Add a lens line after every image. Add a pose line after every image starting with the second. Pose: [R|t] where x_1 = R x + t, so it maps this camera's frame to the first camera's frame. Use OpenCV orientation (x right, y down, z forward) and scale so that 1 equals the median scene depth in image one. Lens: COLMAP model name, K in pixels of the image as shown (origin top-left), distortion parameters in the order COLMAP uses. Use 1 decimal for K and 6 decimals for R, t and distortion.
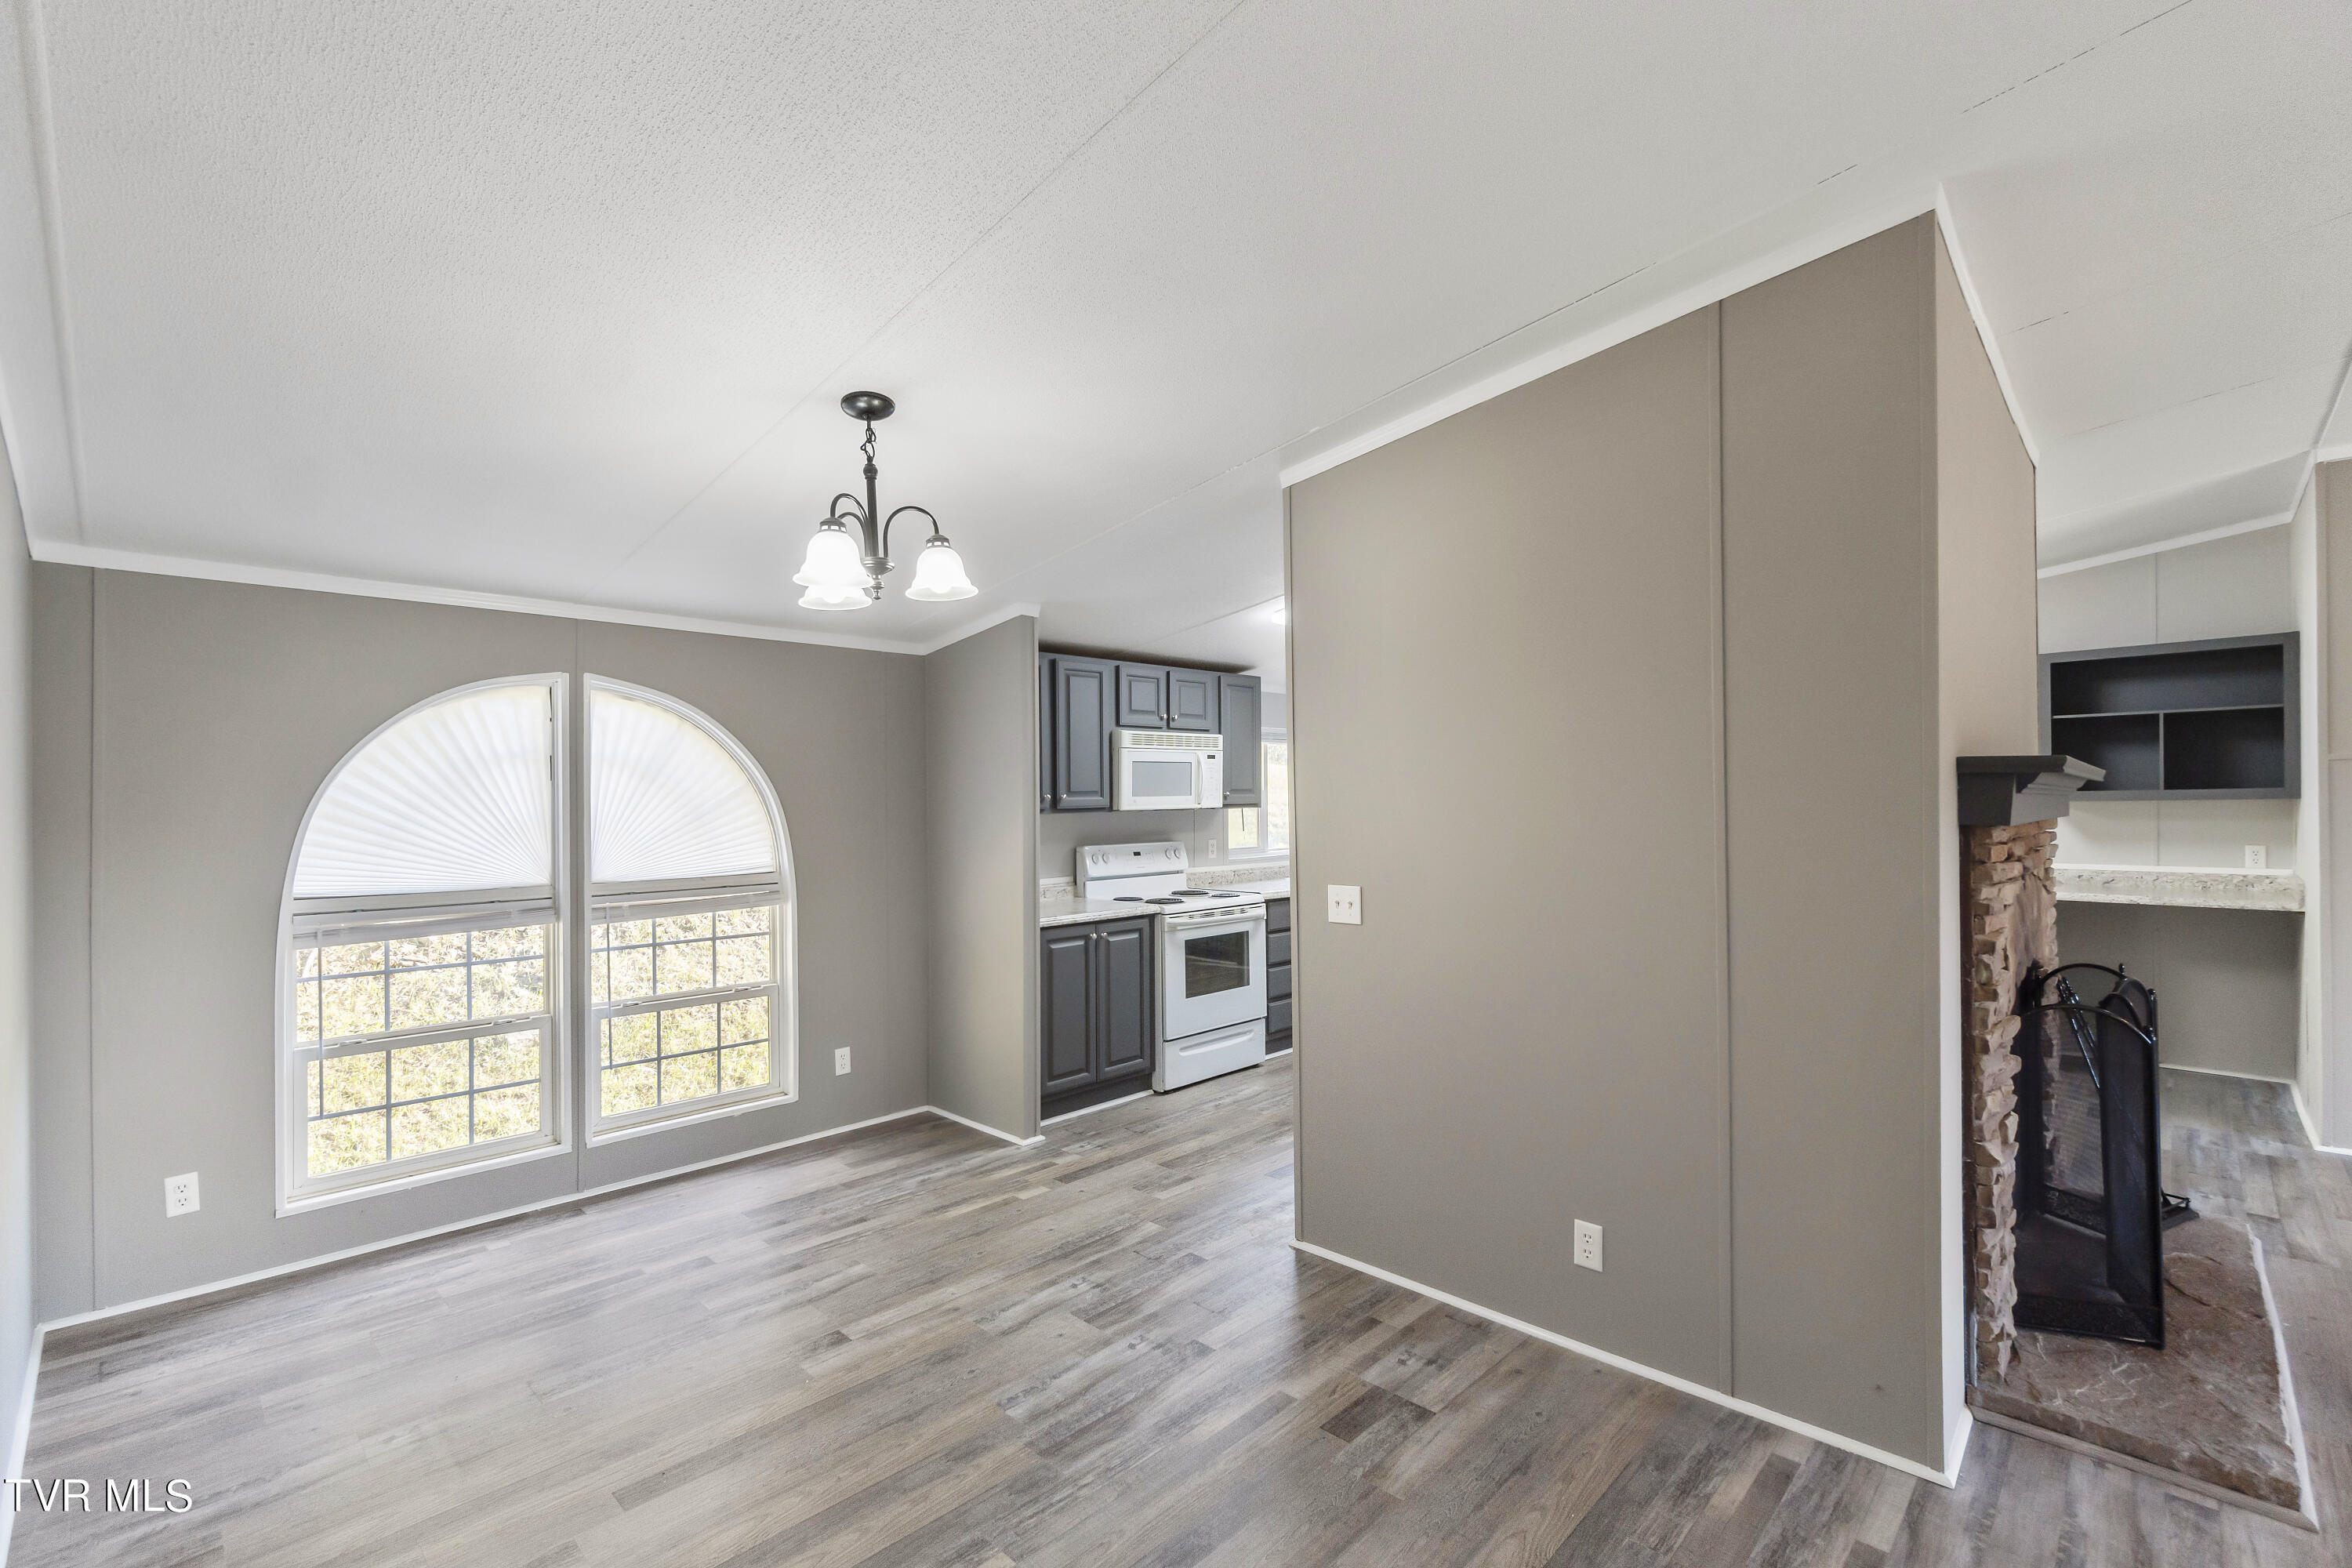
lens RADIAL K [[1025.1, 0, 1171.5], [0, 1025.1, 797.2], [0, 0, 1]] dist [-0.004277, 0.000994]
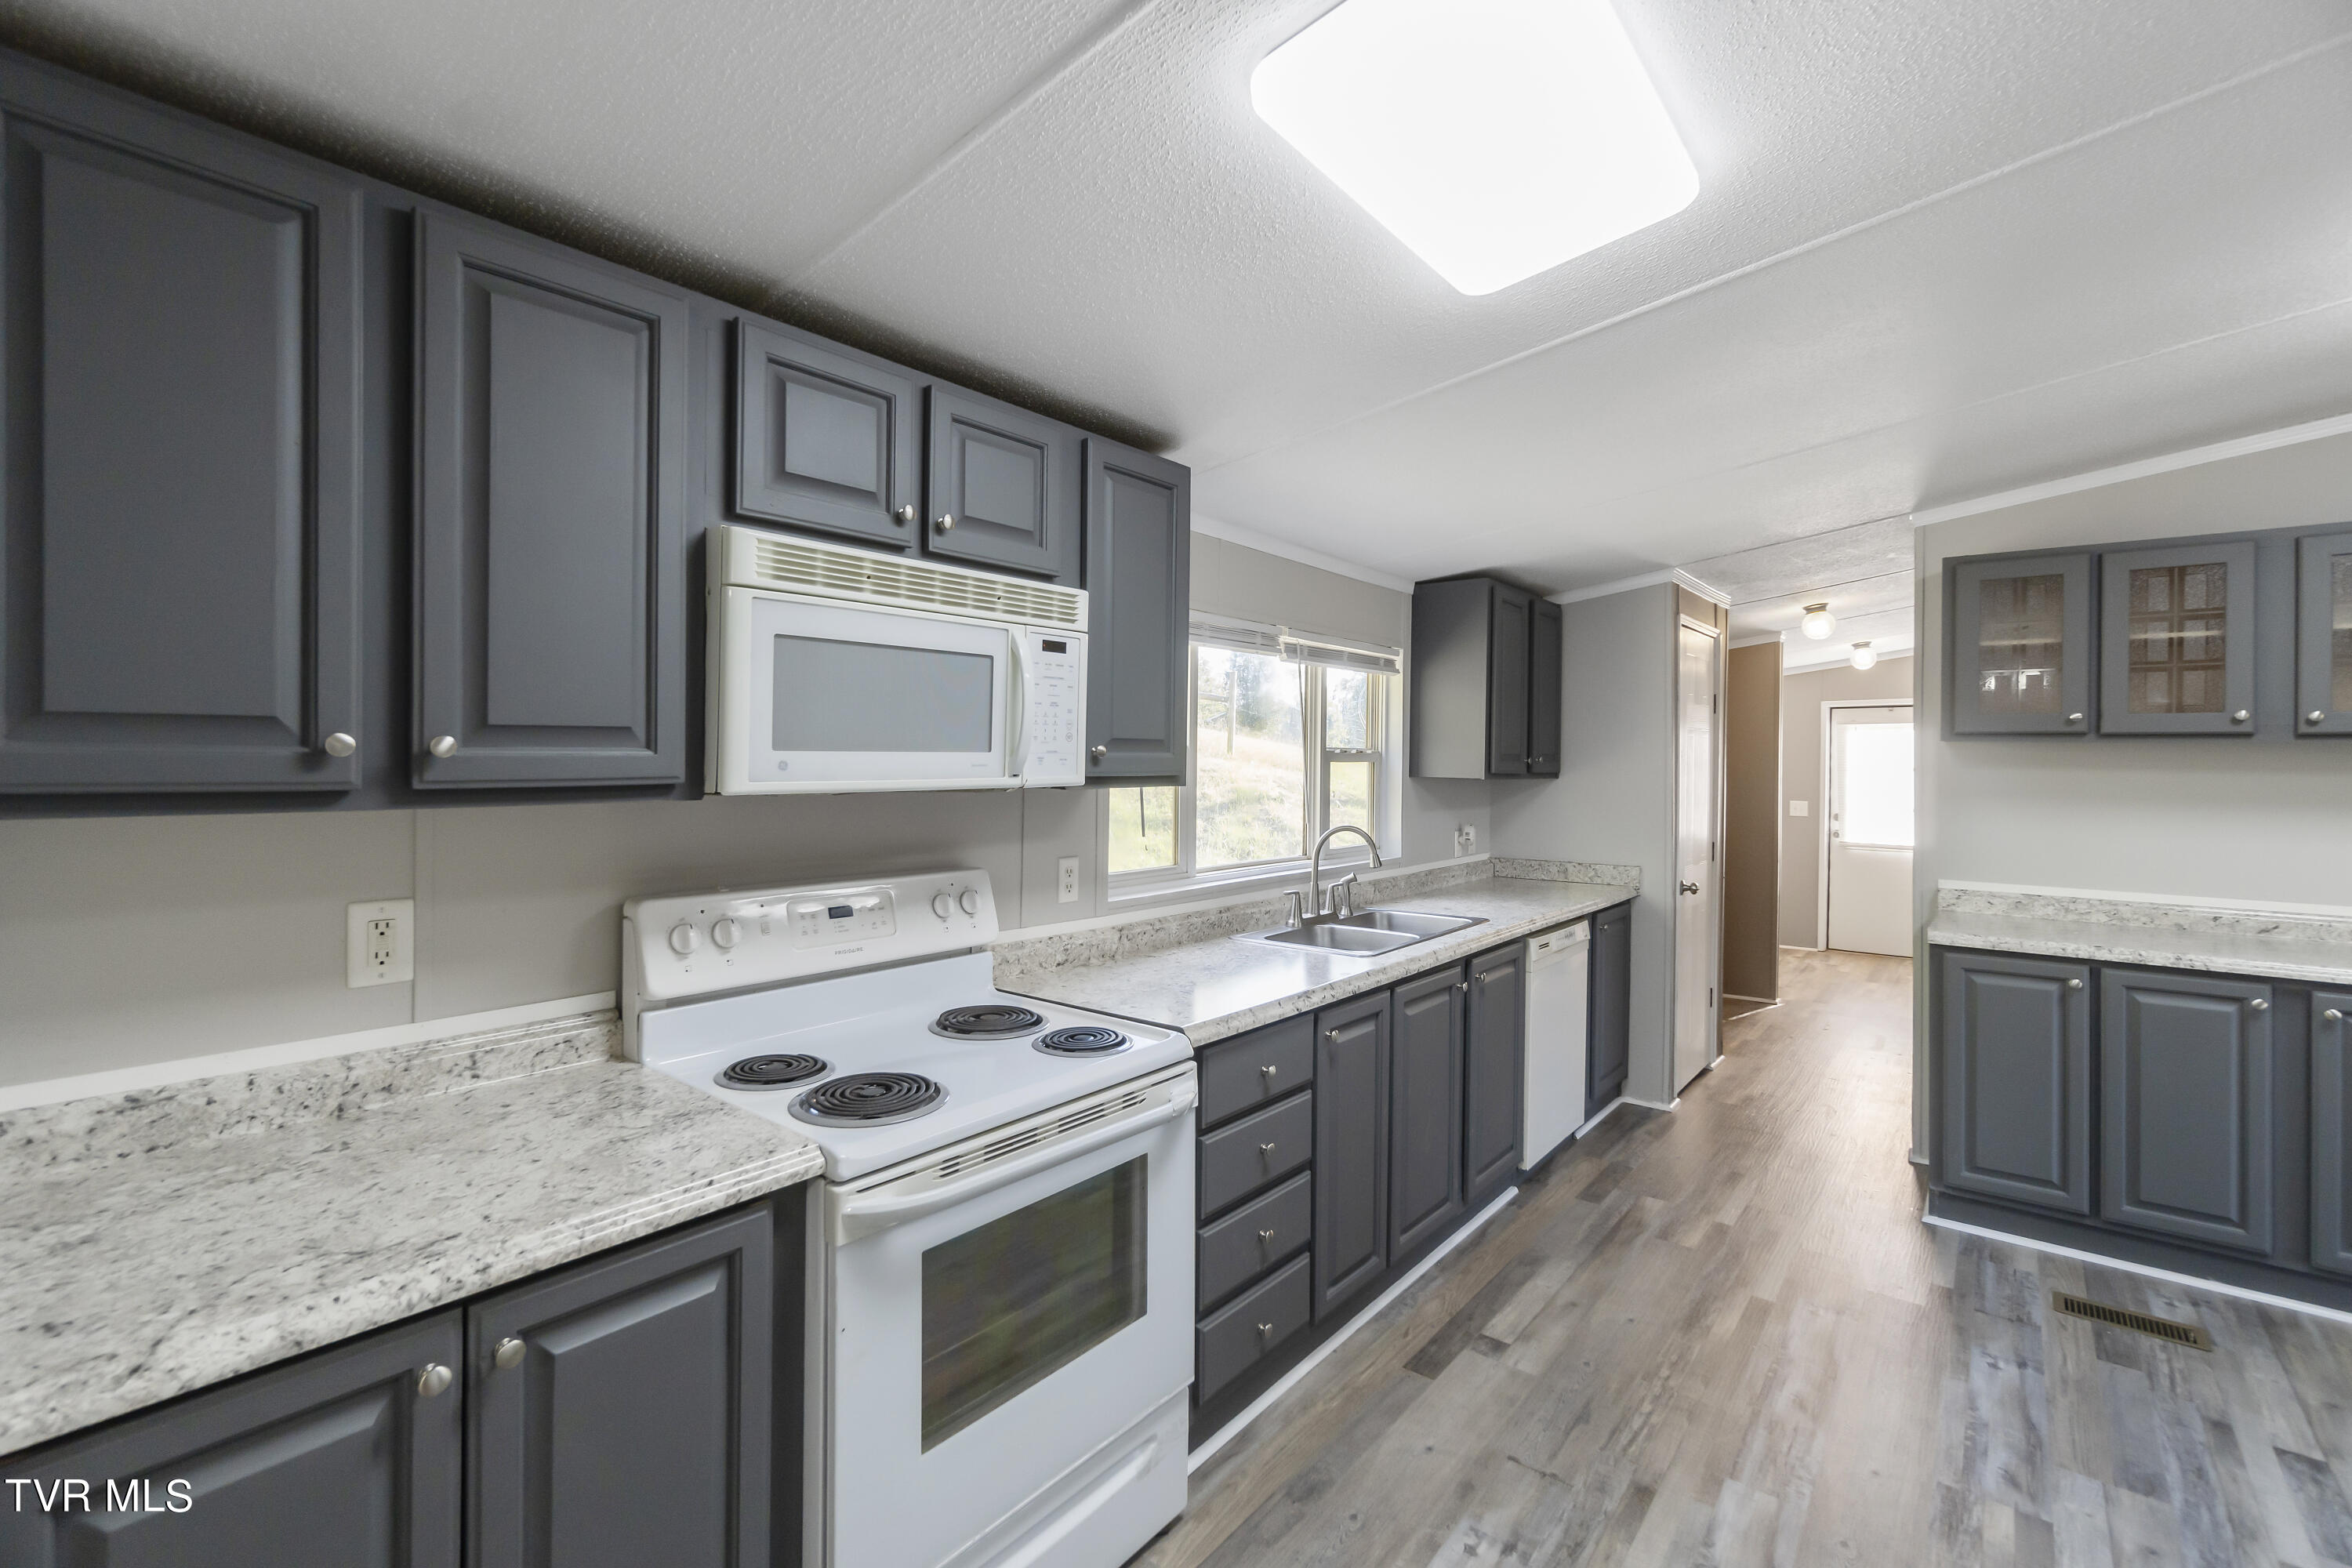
lens RADIAL K [[1025.1, 0, 1180.7], [0, 1025.1, 763.9], [0, 0, 1]] dist [-0.004277, 0.000994]
pose [[0.995141, 0.020836, 0.096230, 0.066046], [-0.021558, 0.999747, 0.006468, -0.001437], [-0.096071, -0.008512, 0.995338, 0.852713]]
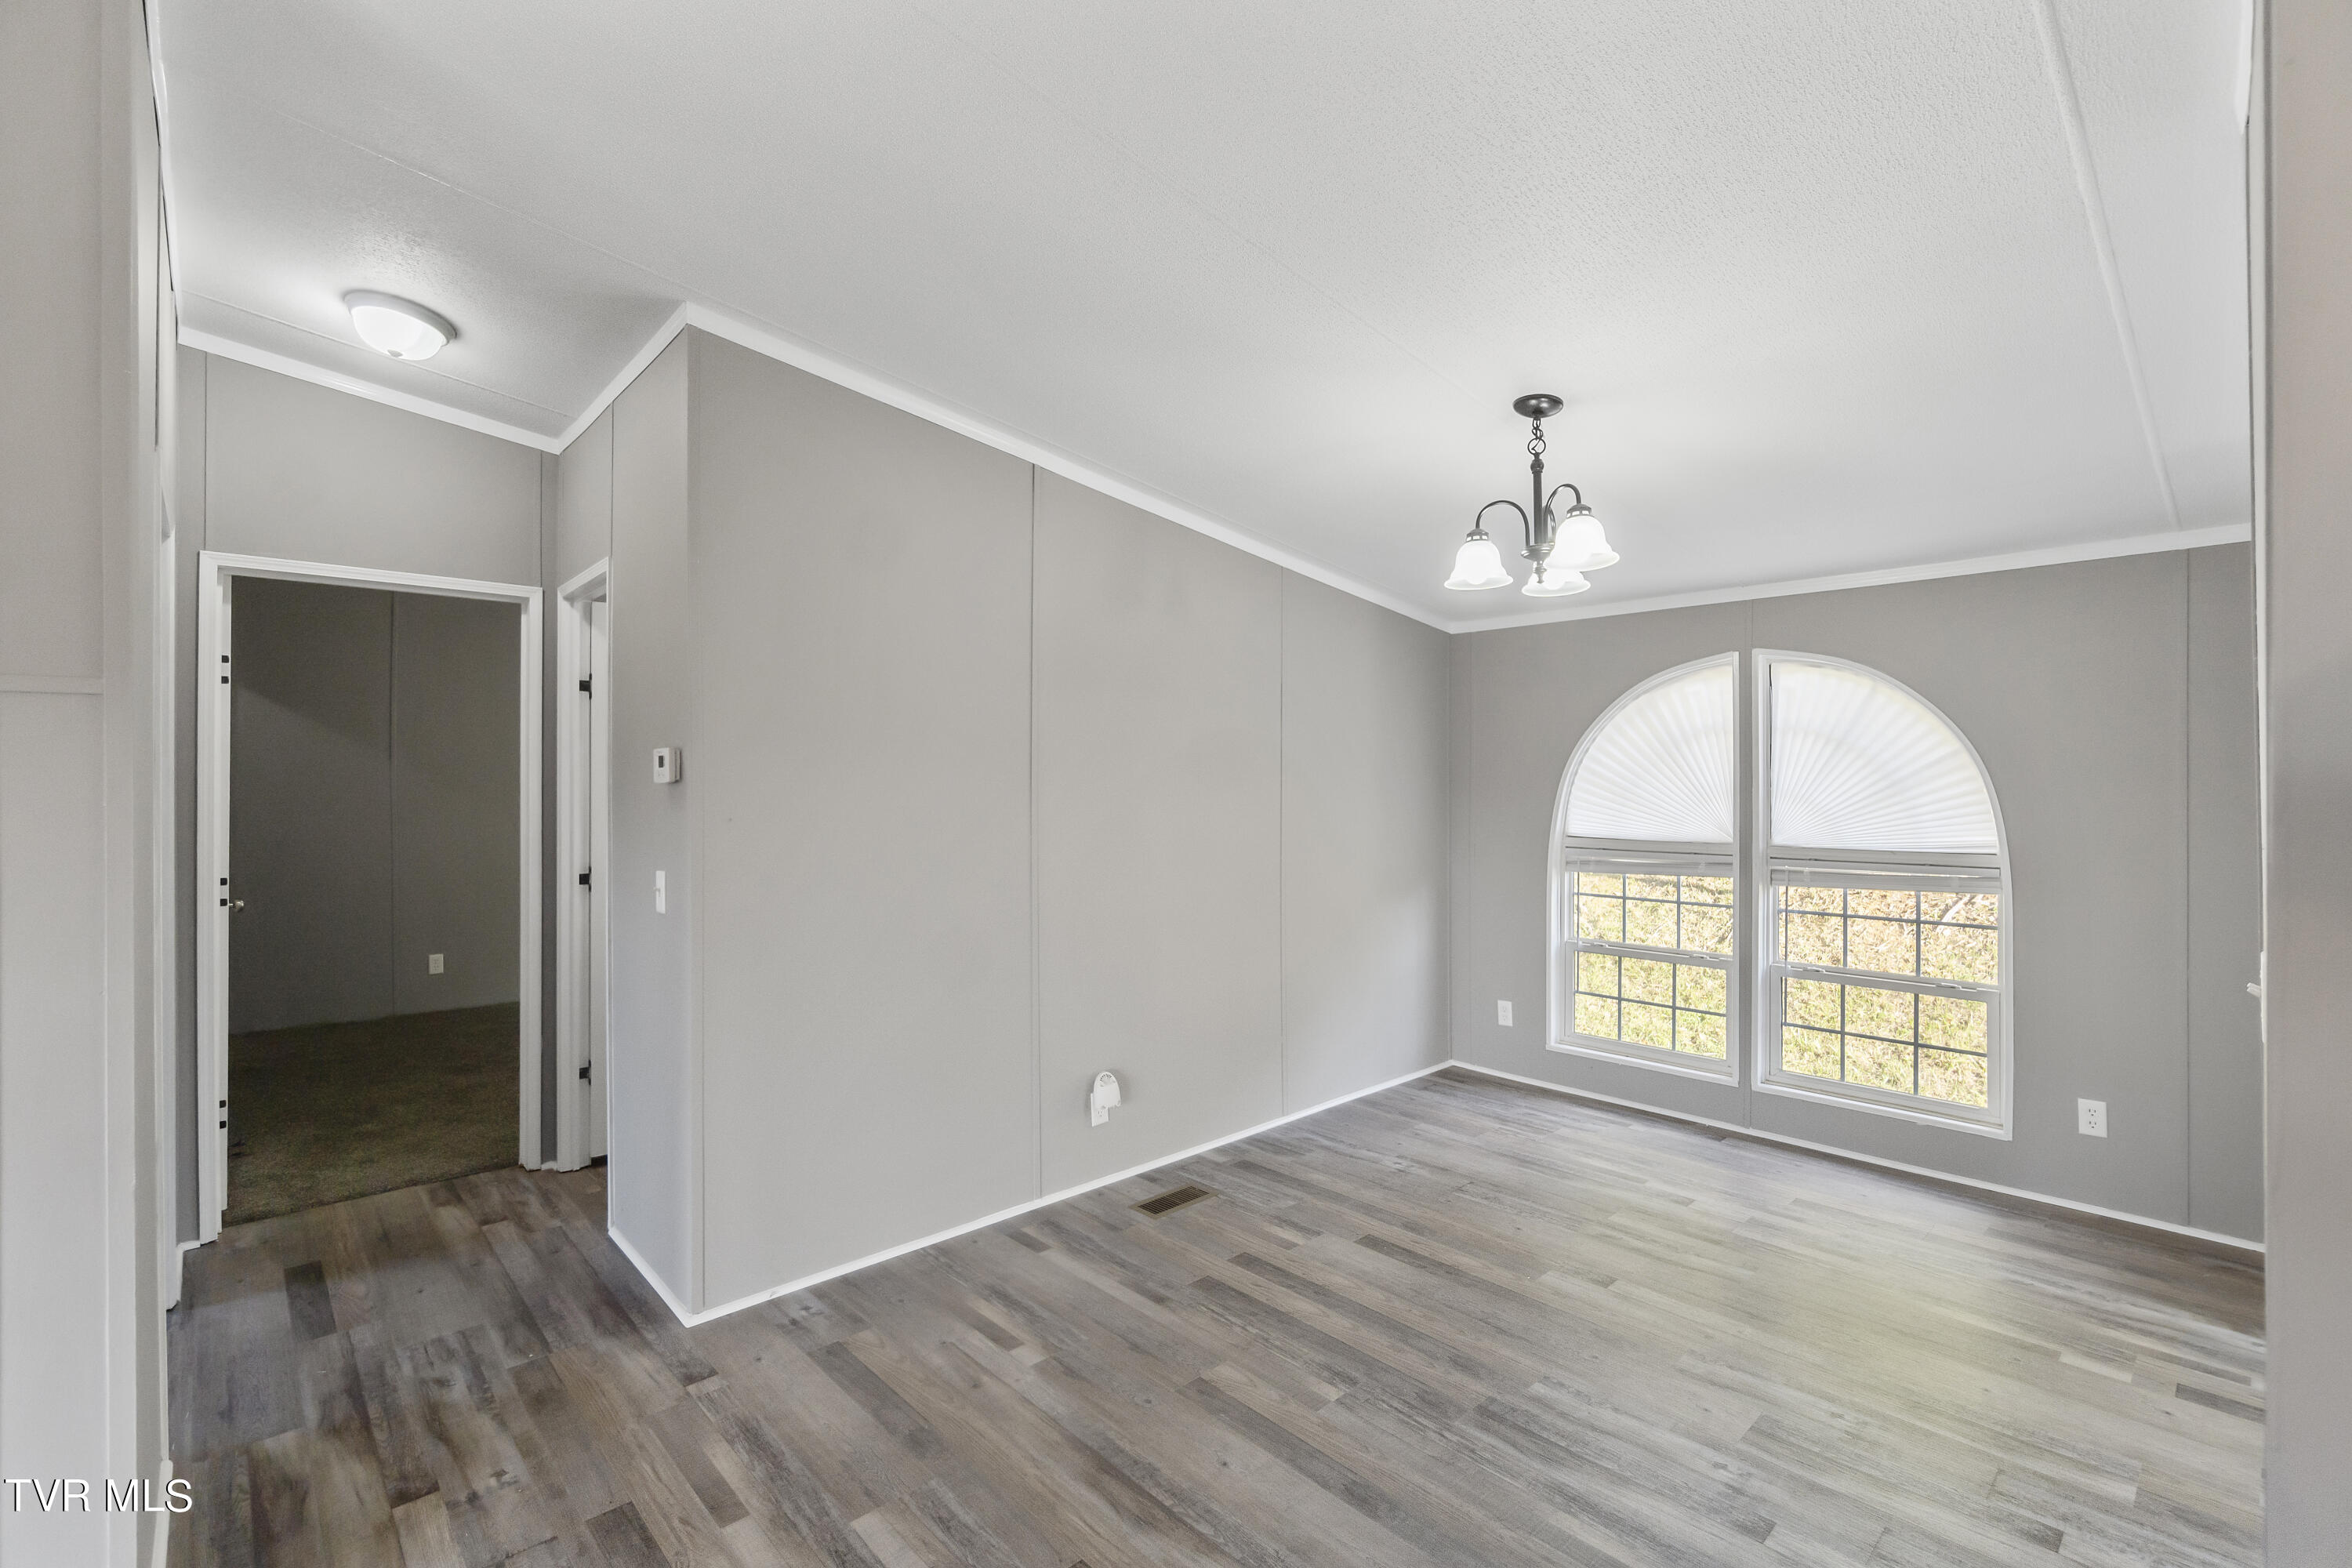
lens RADIAL K [[1025.1, 0, 1158.3], [0, 1025.1, 788.2], [0, 0, 1]] dist [-0.004277, 0.000994]
pose [[-0.057933, 0.019825, -0.998124, 0.481672], [0.012137, 0.999743, 0.019152, -0.003368], [0.998247, -0.011005, -0.058159, 0.393885]]
